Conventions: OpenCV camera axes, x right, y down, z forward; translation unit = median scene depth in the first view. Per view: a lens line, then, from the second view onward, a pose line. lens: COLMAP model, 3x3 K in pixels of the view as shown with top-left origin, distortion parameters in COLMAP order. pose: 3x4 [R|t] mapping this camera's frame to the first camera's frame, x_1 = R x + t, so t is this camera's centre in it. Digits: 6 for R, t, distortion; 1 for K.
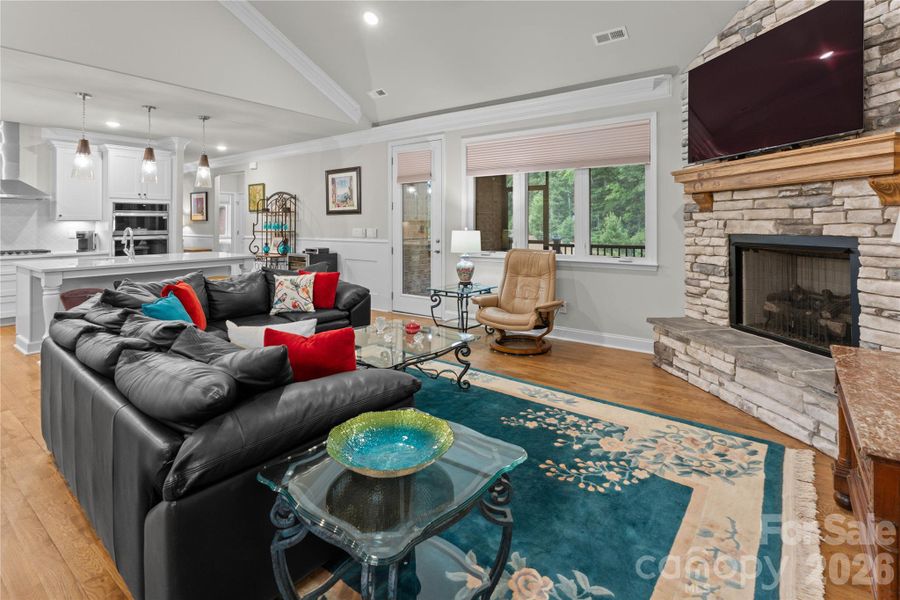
lens RADIAL K [[440.7, 0, 448.6], [0, 440.7, 219.0], [0, 0, 1]] dist [0.000406, 0.000210]
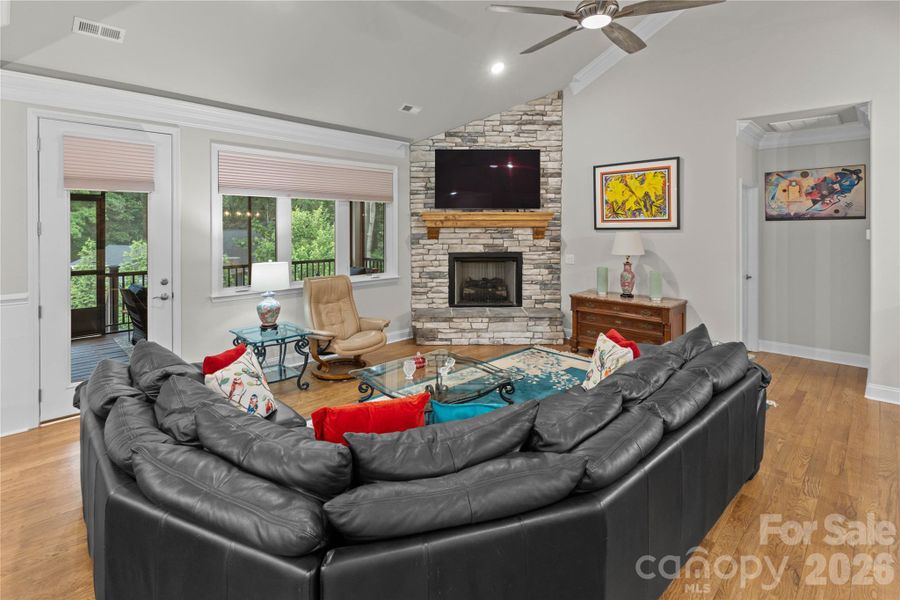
lens RADIAL K [[440.9, 0, 449.4], [0, 440.9, 229.7], [0, 0, 1]] dist [0.000336, 0.000246]
pose [[0.140449, -0.001836, 0.990086, -1.030057], [-0.005884, 0.999979, 0.002690, -0.057557], [-0.990070, -0.006203, 0.140435, 0.754751]]
